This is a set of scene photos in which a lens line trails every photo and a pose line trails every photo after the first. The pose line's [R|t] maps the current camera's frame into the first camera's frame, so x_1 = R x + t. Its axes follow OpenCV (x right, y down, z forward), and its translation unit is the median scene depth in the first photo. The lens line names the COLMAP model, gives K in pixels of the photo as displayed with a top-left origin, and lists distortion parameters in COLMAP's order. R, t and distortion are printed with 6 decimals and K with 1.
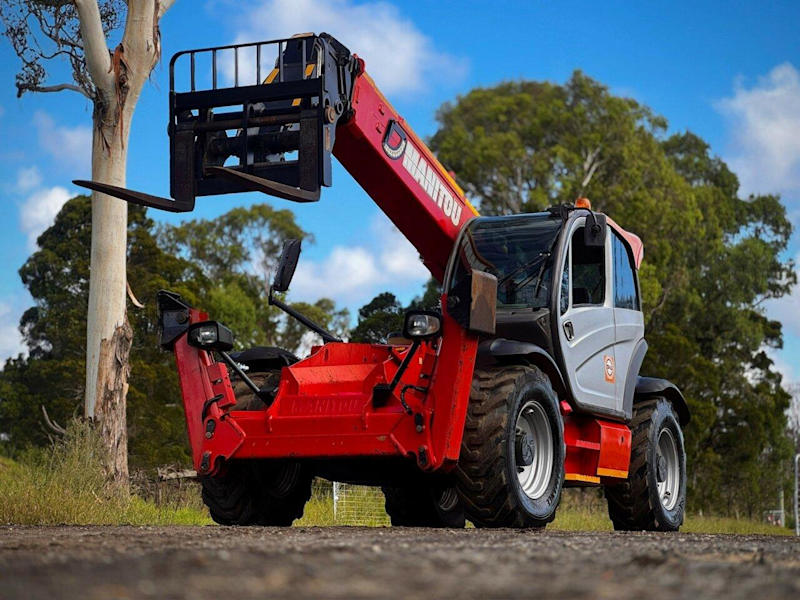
lens RADIAL K [[2002.2, 0, 395.7], [0, 2002.2, 304.0], [0, 0, 1]] dist [0.099944, 0.000000]
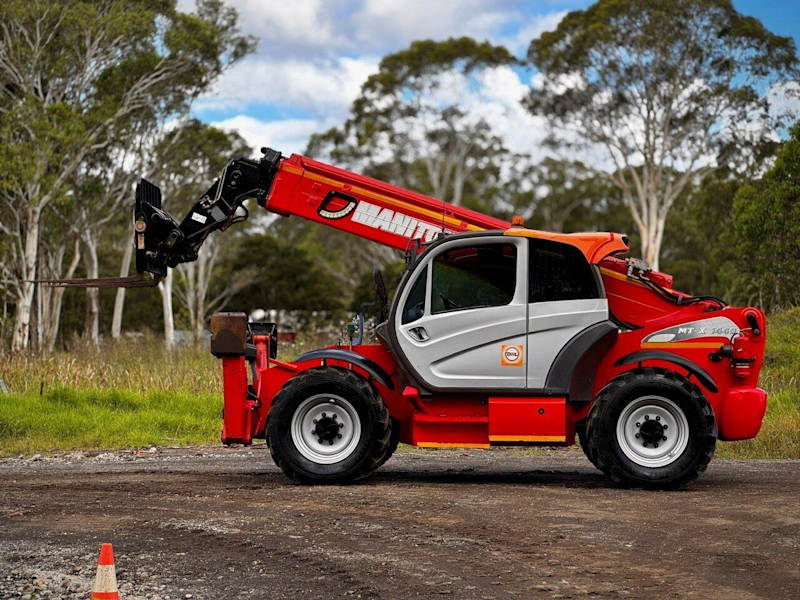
lens RADIAL K [[1806.6, 0, 392.4], [0, 1806.6, 296.3], [0, 0, 1]] dist [0.109680, 0.000000]
pose [[0.367023, -0.050268, -0.928852, 1.105571], [0.114692, 0.993365, -0.008440, -0.002579], [0.923114, -0.103434, 0.370354, 0.517530]]
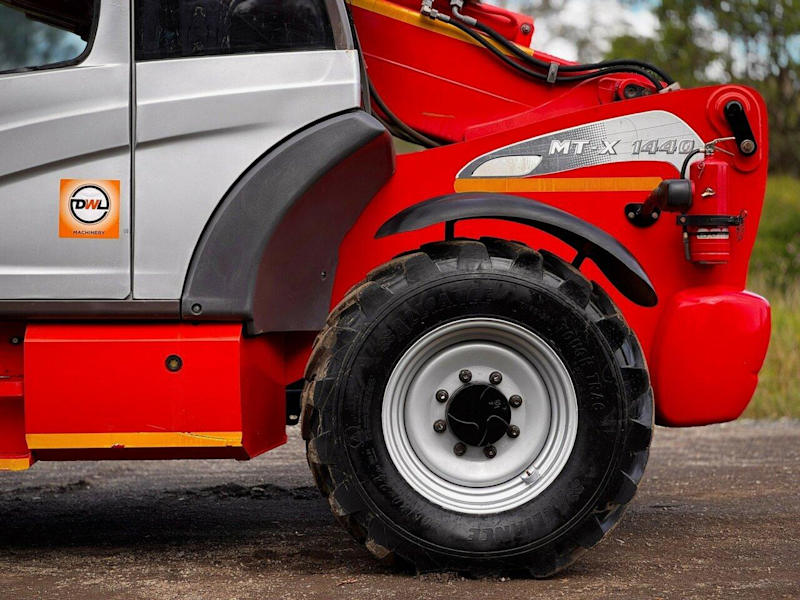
lens RADIAL K [[1806.6, 0, 402.2], [0, 1806.6, 302.1], [0, 0, 1]] dist [0.109680, 0.000000]
pose [[0.444370, -0.000943, -0.895843, 0.488274], [0.119841, 0.991074, 0.058402, 0.037682], [0.887791, -0.133311, 0.440516, 0.874028]]
